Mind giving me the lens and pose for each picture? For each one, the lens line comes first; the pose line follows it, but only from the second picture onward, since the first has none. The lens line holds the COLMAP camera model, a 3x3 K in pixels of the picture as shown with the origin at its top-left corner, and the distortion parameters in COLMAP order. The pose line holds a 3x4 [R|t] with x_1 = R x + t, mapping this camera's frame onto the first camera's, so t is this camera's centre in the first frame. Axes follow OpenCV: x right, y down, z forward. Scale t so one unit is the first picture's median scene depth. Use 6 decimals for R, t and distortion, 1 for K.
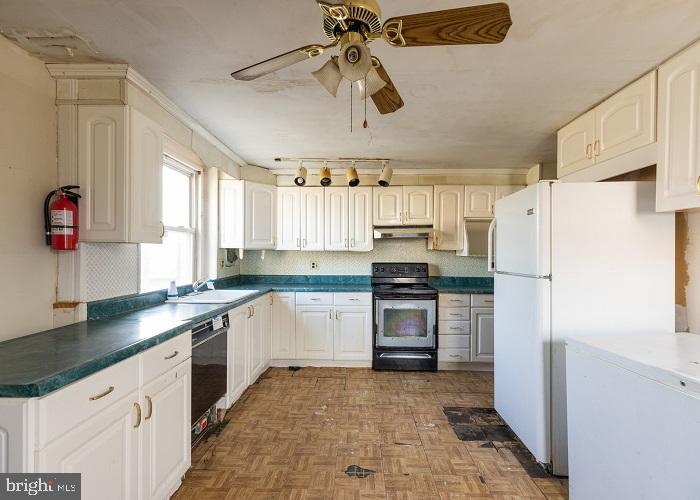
lens RADIAL K [[318.6, 0, 349.4], [0, 318.6, 252.2], [0, 0, 1]] dist [0.003543, -0.000057]
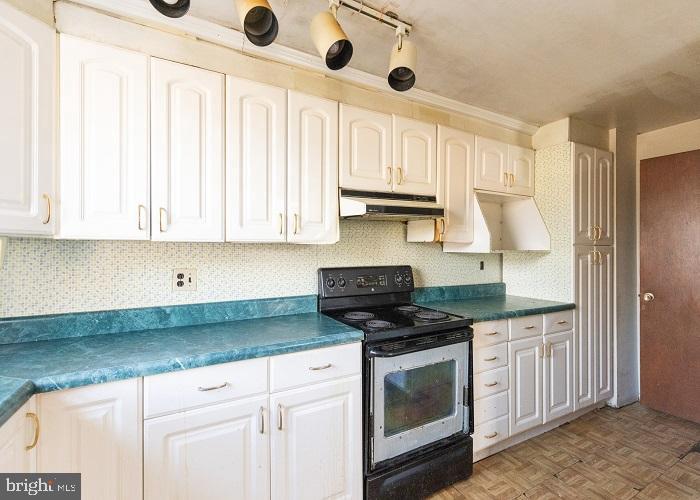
lens RADIAL K [[318.6, 0, 353.0], [0, 318.6, 248.7], [0, 0, 1]] dist [0.003543, -0.000057]
pose [[0.861364, -0.002855, 0.507980, -0.140820], [0.003856, 0.999992, -0.000918, 0.004145], [-0.507974, 0.002749, 0.861368, 0.596489]]
